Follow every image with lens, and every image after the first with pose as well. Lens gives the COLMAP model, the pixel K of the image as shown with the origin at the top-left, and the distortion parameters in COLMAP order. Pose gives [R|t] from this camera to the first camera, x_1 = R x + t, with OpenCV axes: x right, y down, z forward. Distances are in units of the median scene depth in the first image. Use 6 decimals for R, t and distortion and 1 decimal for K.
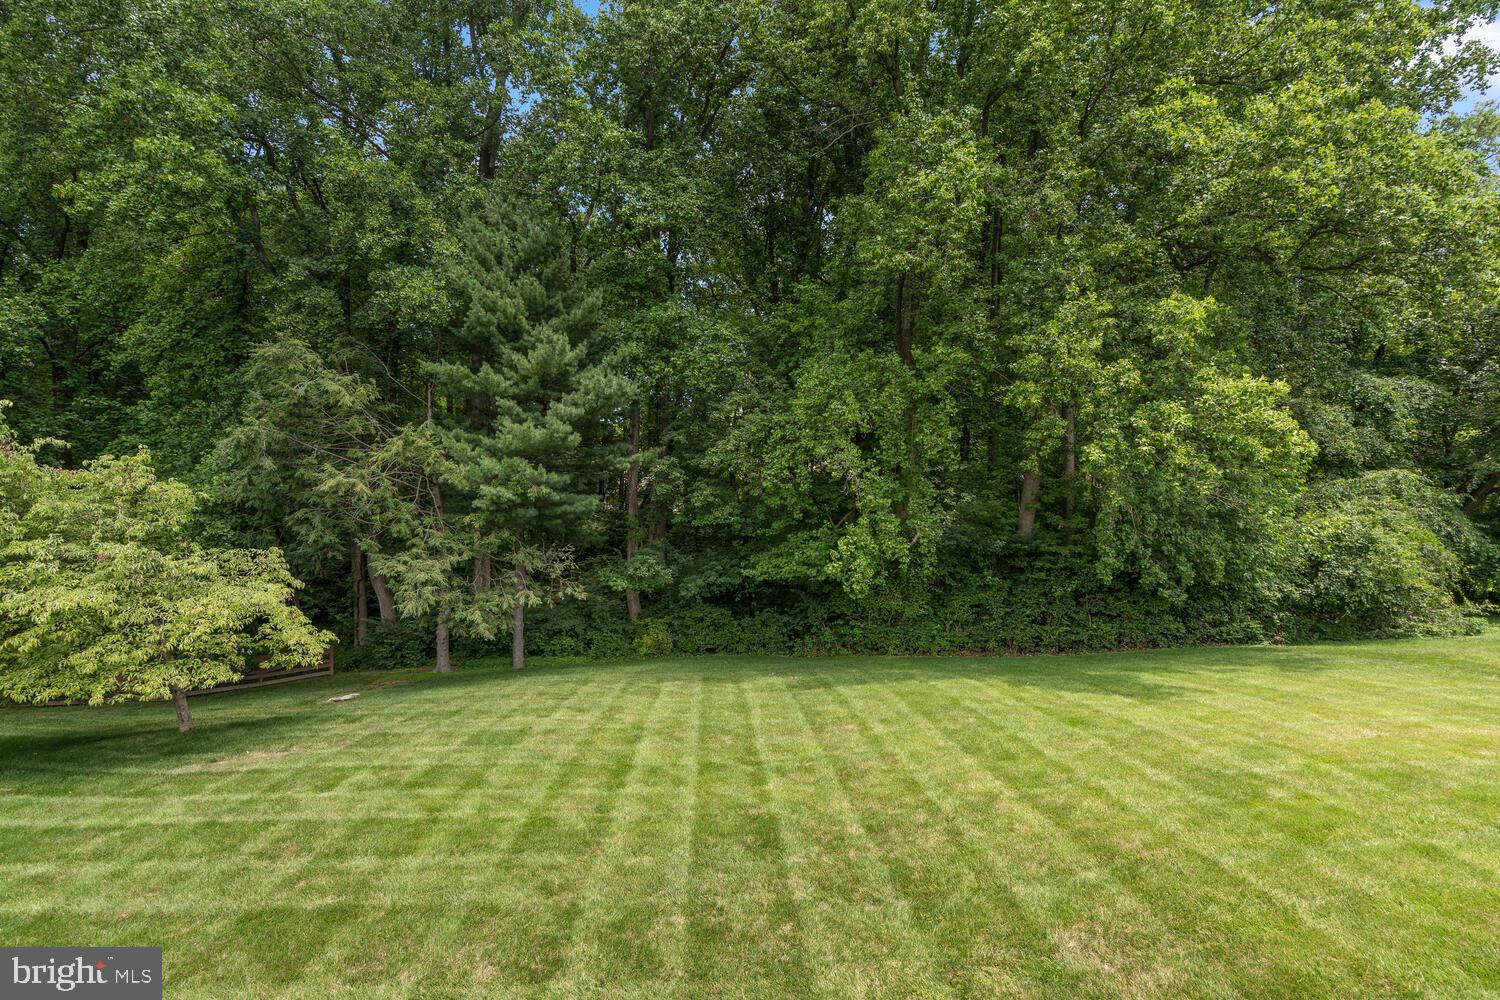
lens RADIAL K [[682.2, 0, 743.7], [0, 682.2, 515.1], [0, 0, 1]] dist [-0.000209, 0.000221]
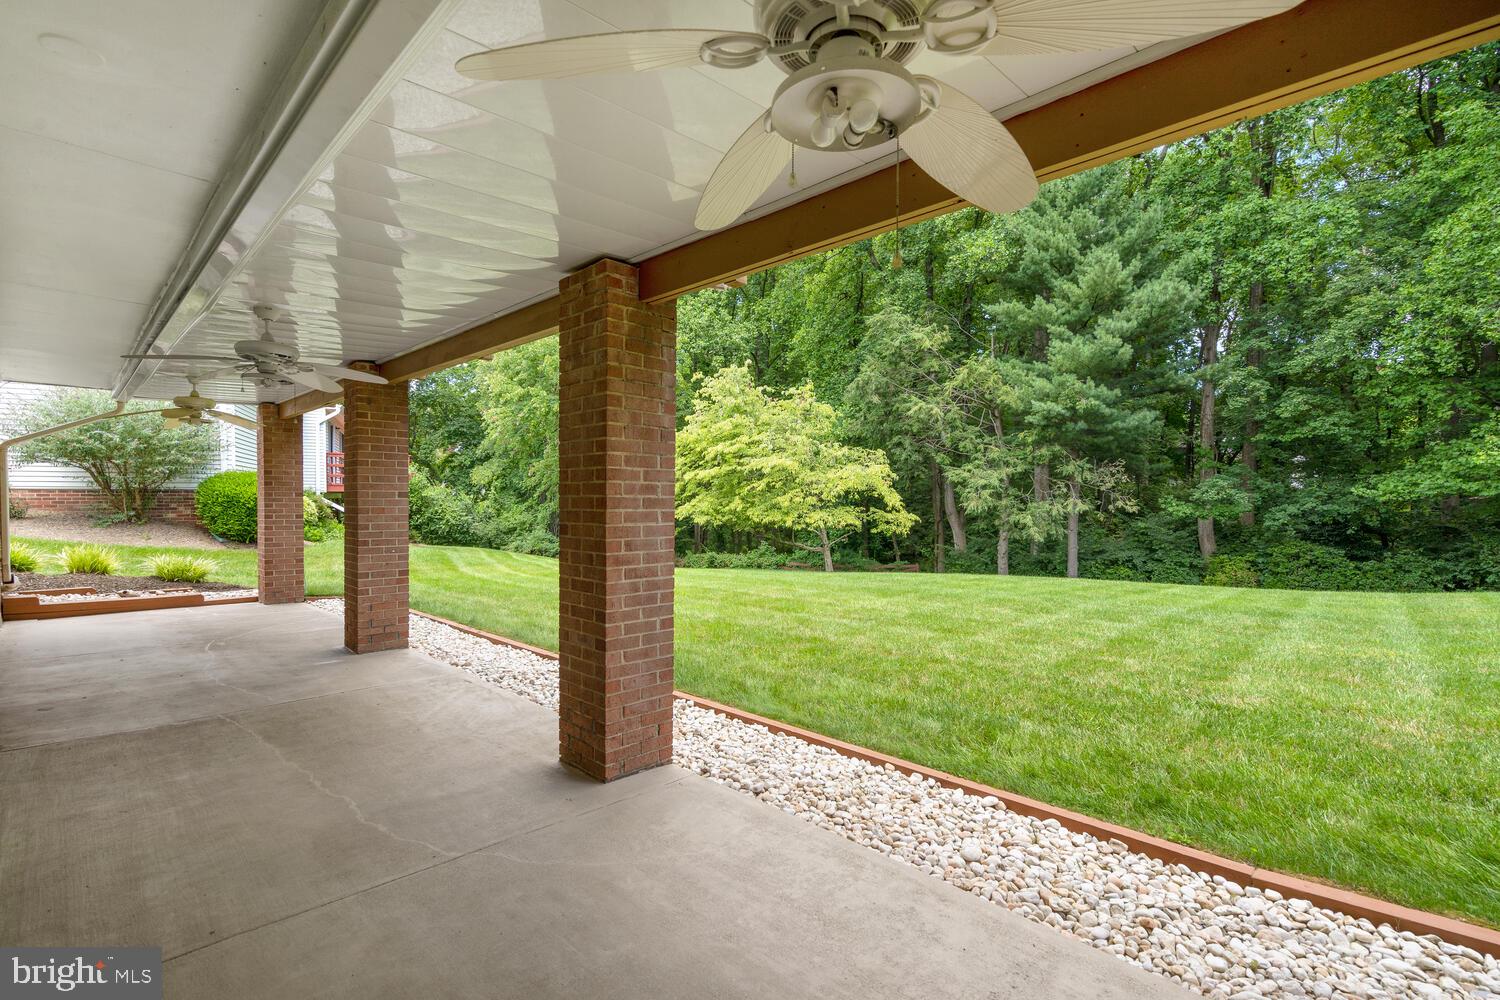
lens RADIAL K [[682.2, 0, 743.7], [0, 682.2, 515.1], [0, 0, 1]] dist [-0.000209, 0.000221]
pose [[0.699980, 0.007376, -0.714124, 0.086357], [-0.005428, 0.999973, 0.005008, 0.134244], [0.714142, 0.000371, 0.700001, -0.132299]]
